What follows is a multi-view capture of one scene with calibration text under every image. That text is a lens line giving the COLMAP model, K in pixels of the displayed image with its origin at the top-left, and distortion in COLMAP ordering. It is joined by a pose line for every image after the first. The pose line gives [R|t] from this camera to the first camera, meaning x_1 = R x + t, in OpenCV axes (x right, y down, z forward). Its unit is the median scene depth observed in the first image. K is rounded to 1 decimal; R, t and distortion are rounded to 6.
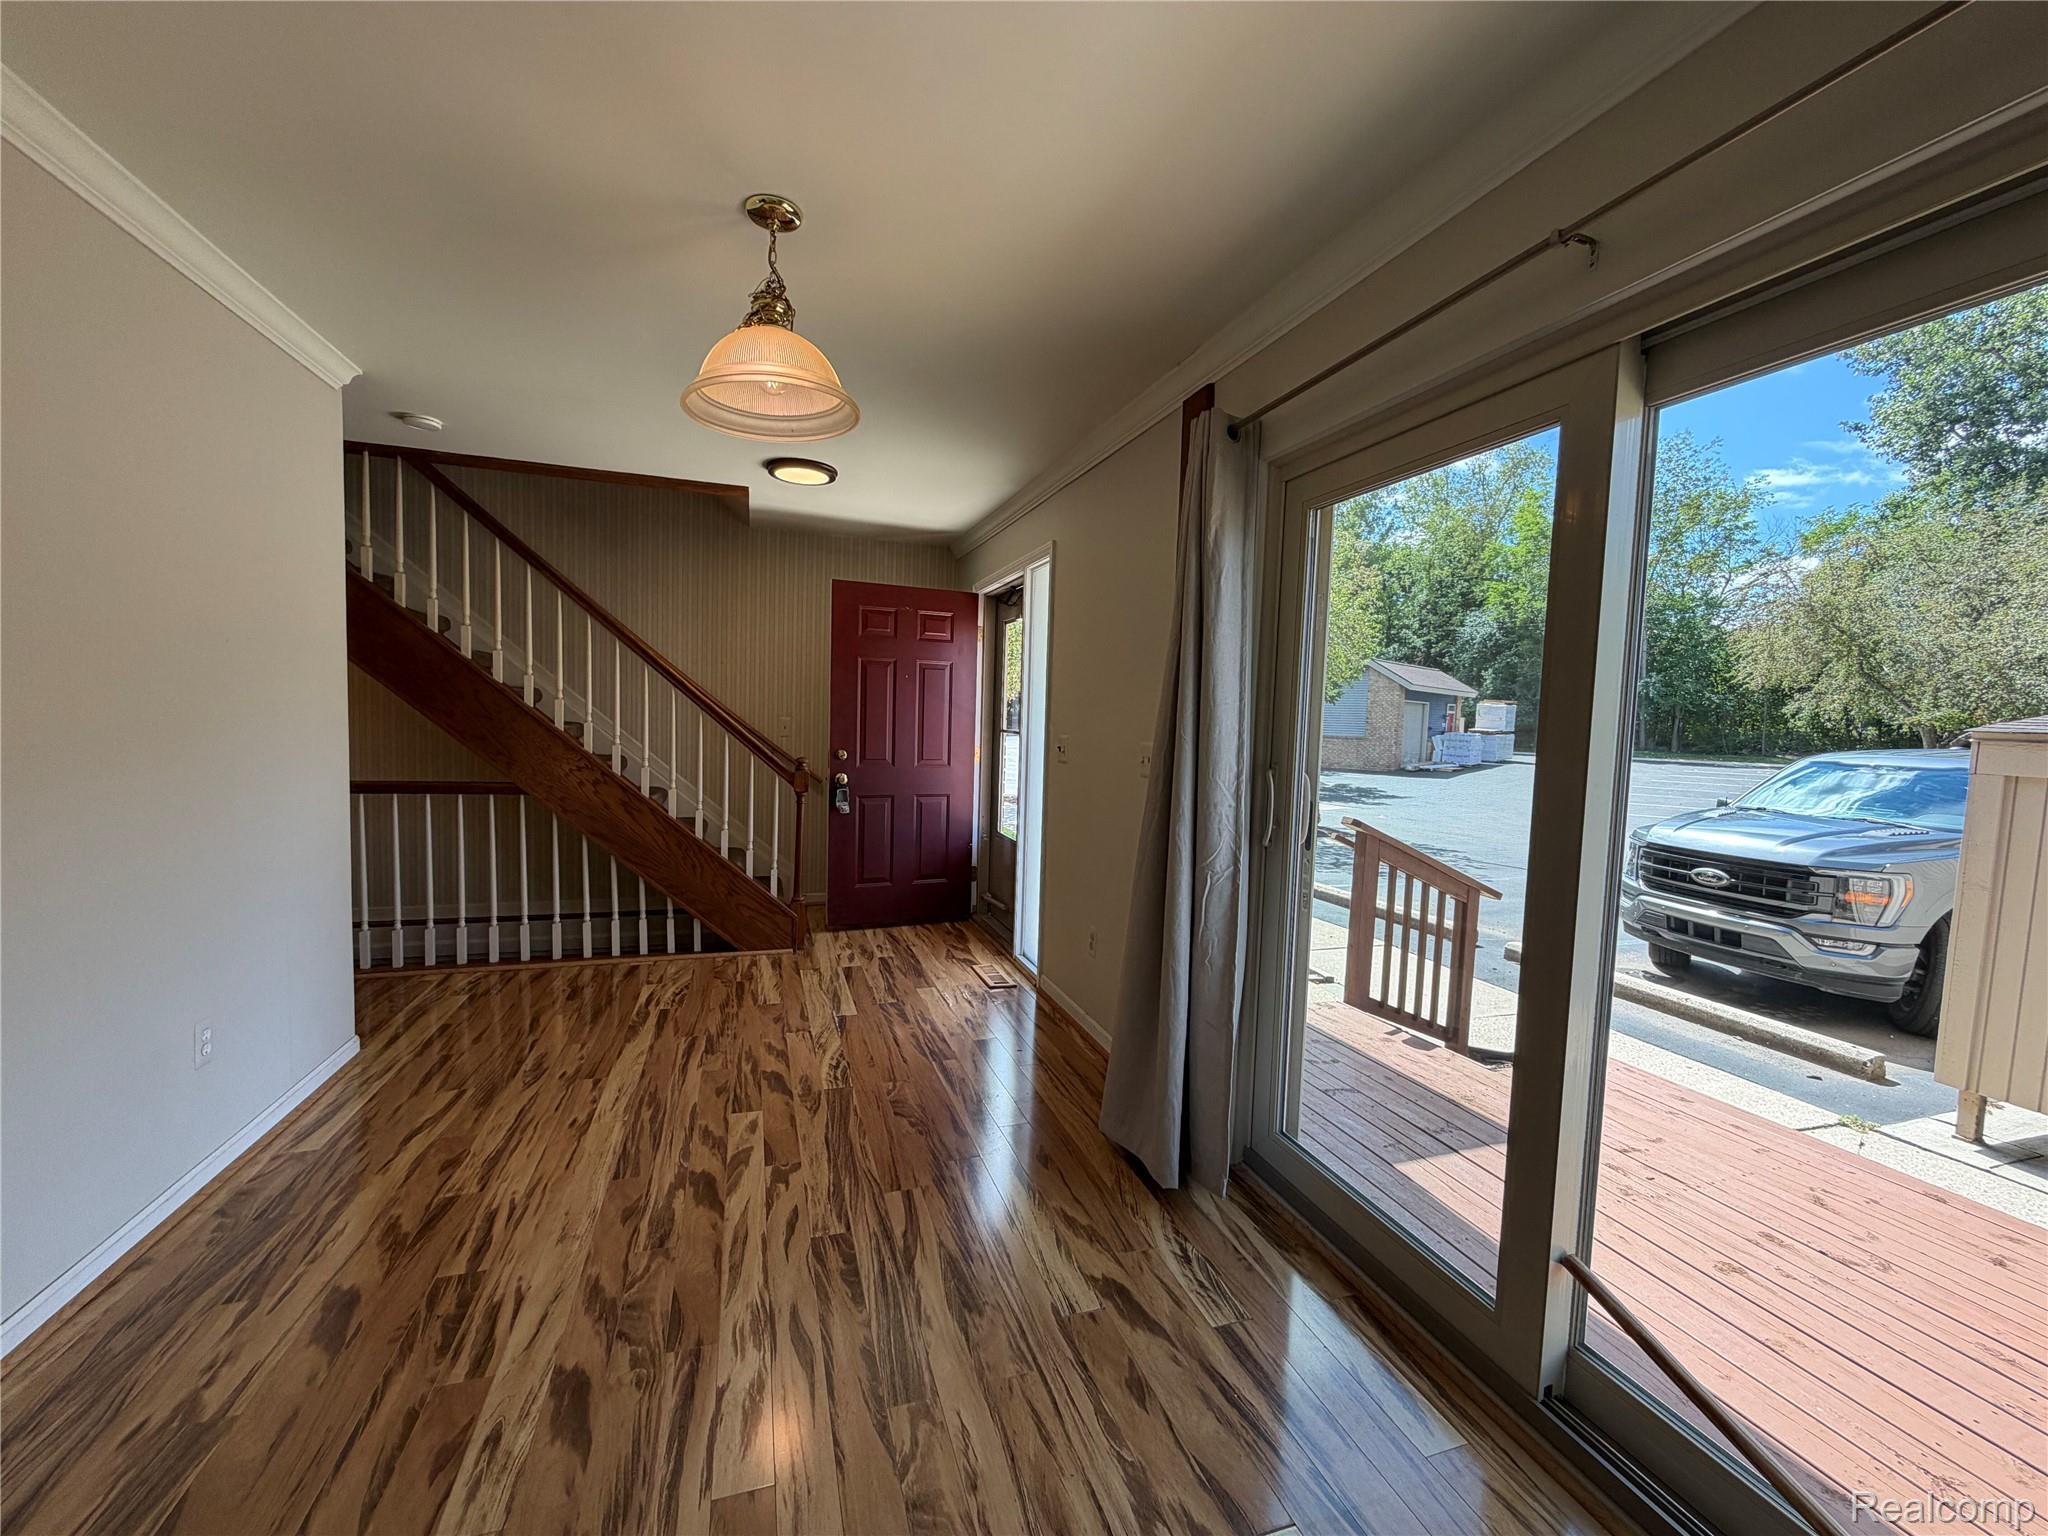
lens RADIAL K [[812.5, 0, 1023.8], [0, 812.5, 773.3], [0, 0, 1]] dist [-0.001495, 0.000047]
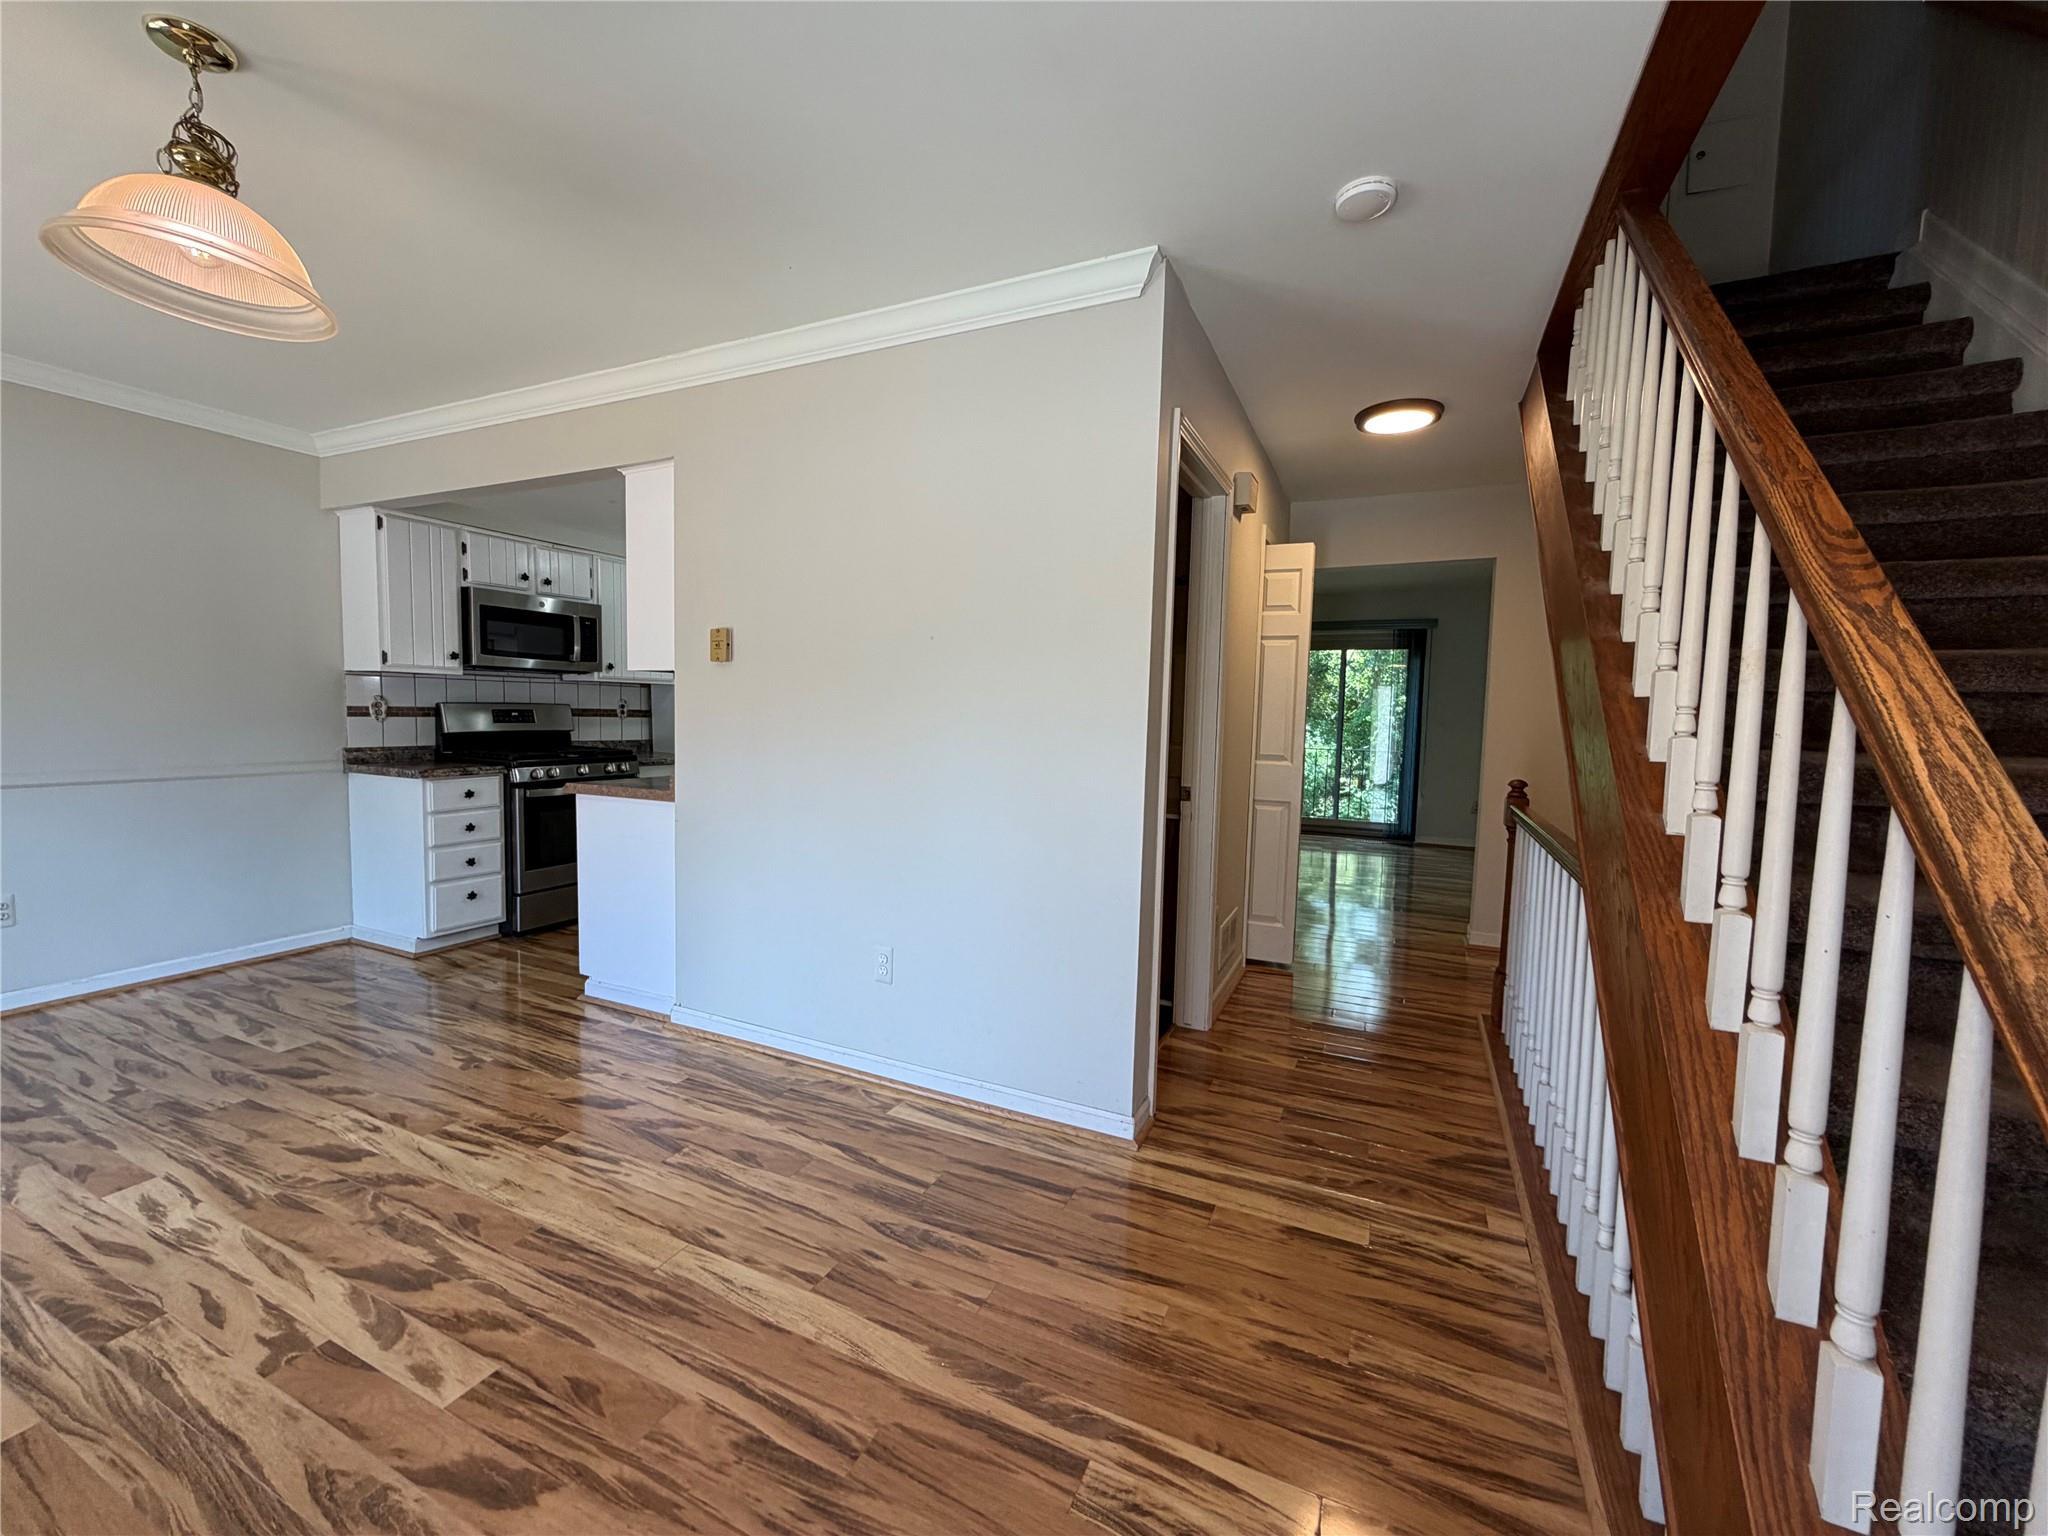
lens RADIAL K [[812.5, 0, 1019.2], [0, 812.5, 769.8], [0, 0, 1]] dist [-0.001495, 0.000047]
pose [[-0.684205, 0.004279, -0.729277, -0.272645], [-0.097400, 0.990488, 0.097192, -0.121570], [0.722756, 0.137531, -0.677280, 2.201889]]
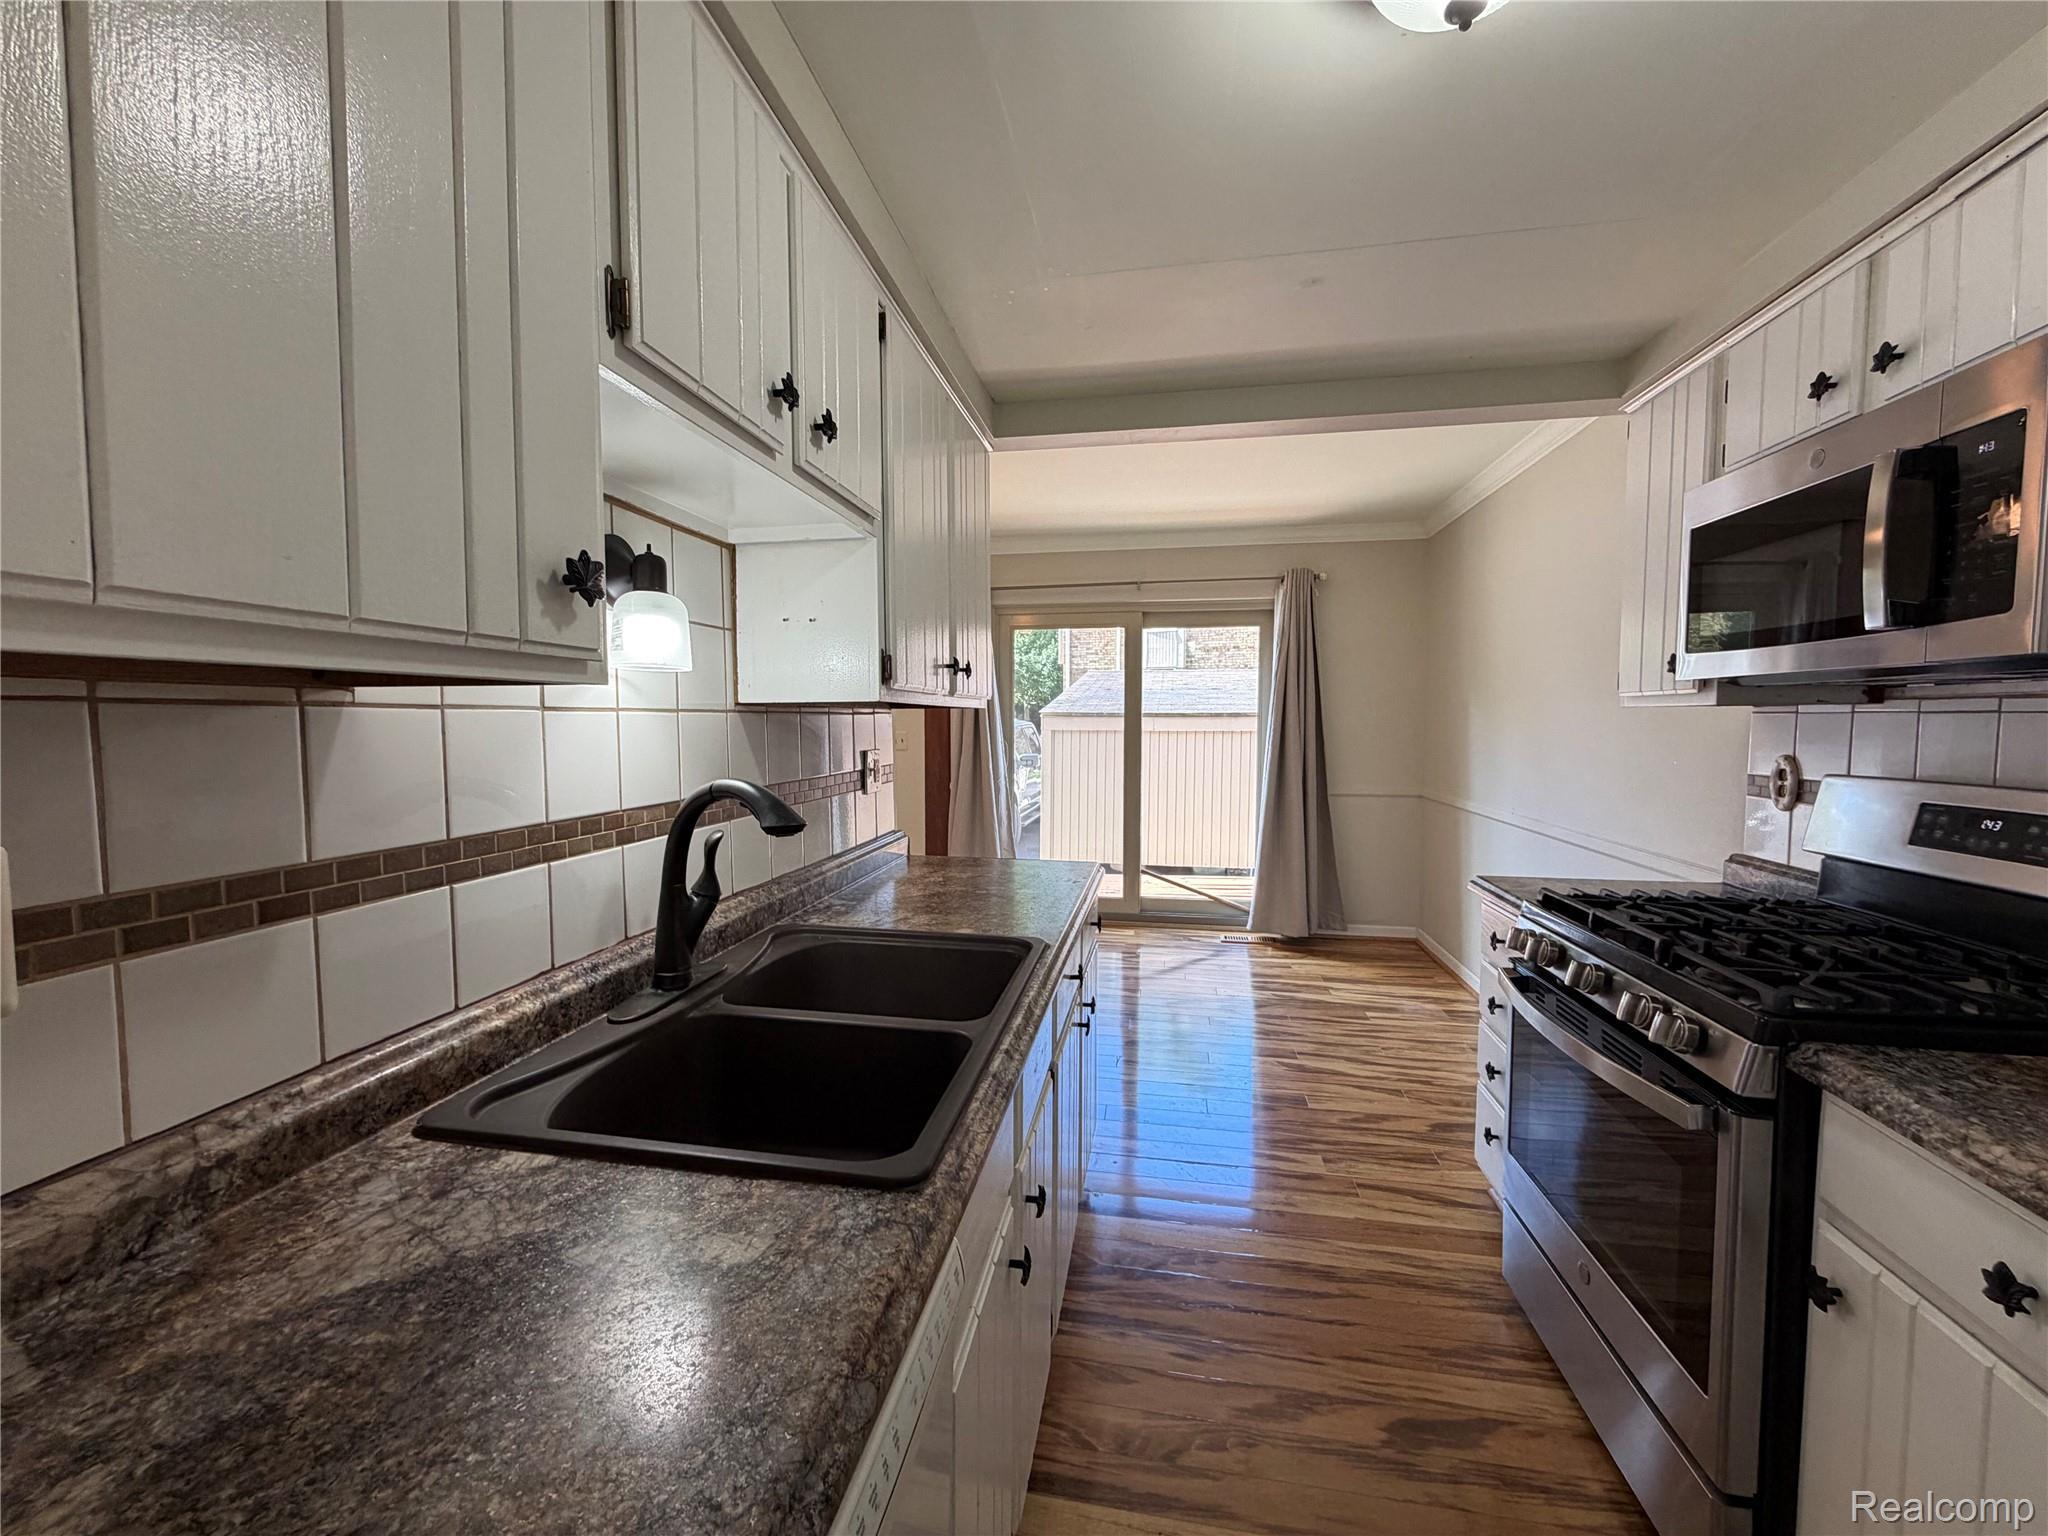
lens RADIAL K [[812.5, 0, 1003.9], [0, 812.5, 775.6], [0, 0, 1]] dist [-0.001495, 0.000047]
pose [[0.494869, -0.097936, 0.863431, -2.034035], [0.084012, 0.994366, 0.064637, -0.061201], [-0.864897, 0.040552, 0.500309, -0.185956]]
